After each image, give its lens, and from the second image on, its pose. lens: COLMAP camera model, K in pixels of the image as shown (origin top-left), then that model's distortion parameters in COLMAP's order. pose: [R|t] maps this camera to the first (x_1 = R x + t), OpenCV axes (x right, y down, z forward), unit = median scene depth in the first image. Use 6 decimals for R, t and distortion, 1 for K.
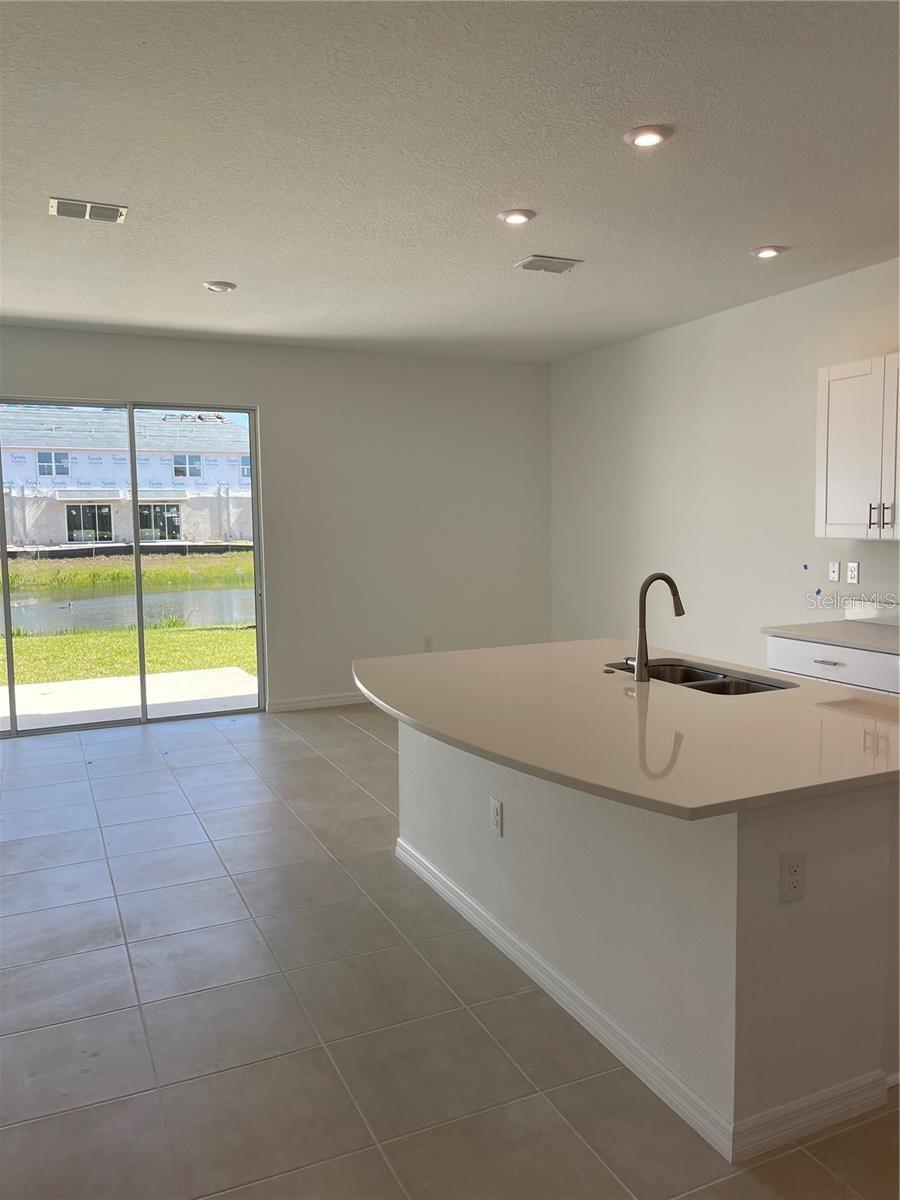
lens RADIAL K [[907.3, 0, 451.7], [0, 907.3, 591.1], [0, 0, 1]] dist [0.056466, -0.076088]
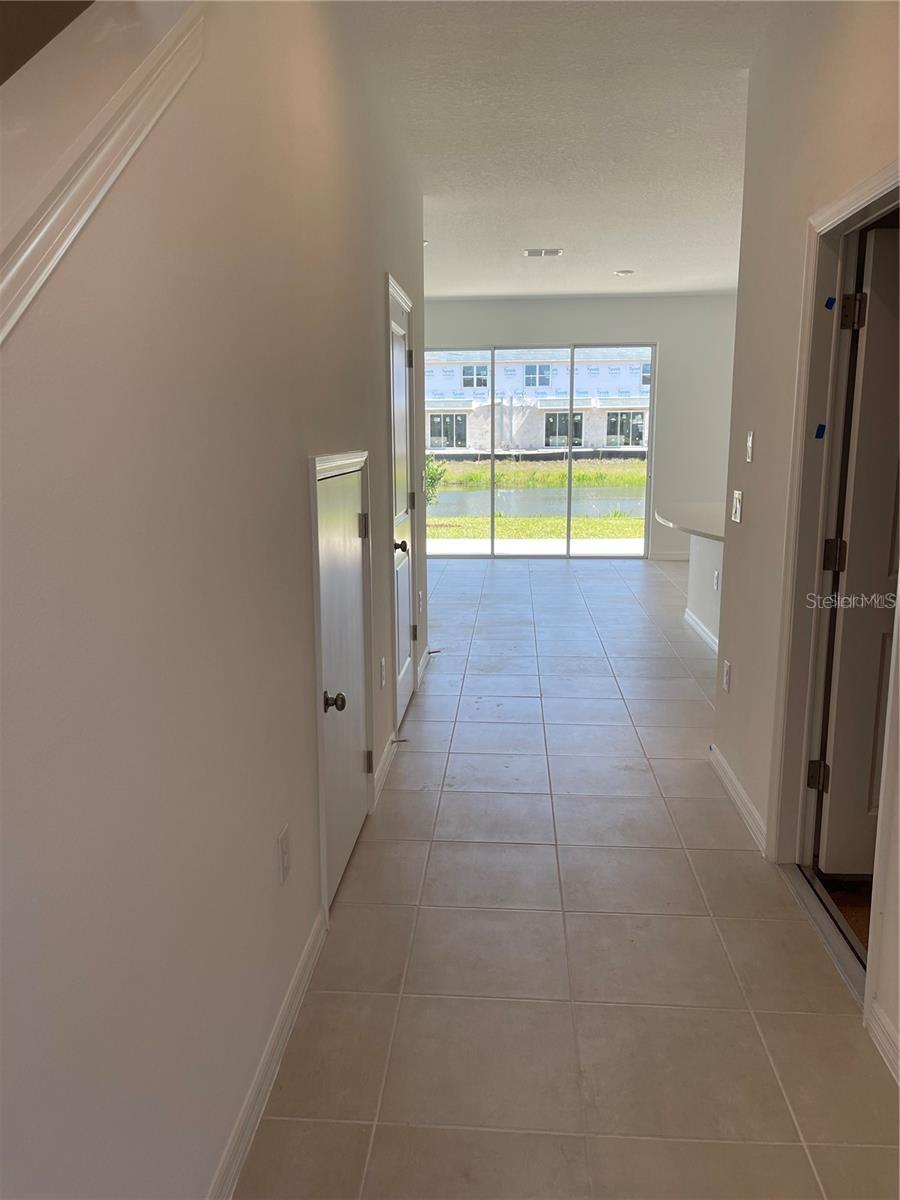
lens RADIAL K [[873.3, 0, 439.7], [0, 873.3, 600.8], [0, 0, 1]] dist [0.043320, -0.002724]
pose [[0.869911, 0.100442, -0.482874, 0.266792], [-0.043067, 0.990774, 0.128503, 0.048152], [0.491326, -0.090990, 0.866210, -0.537417]]
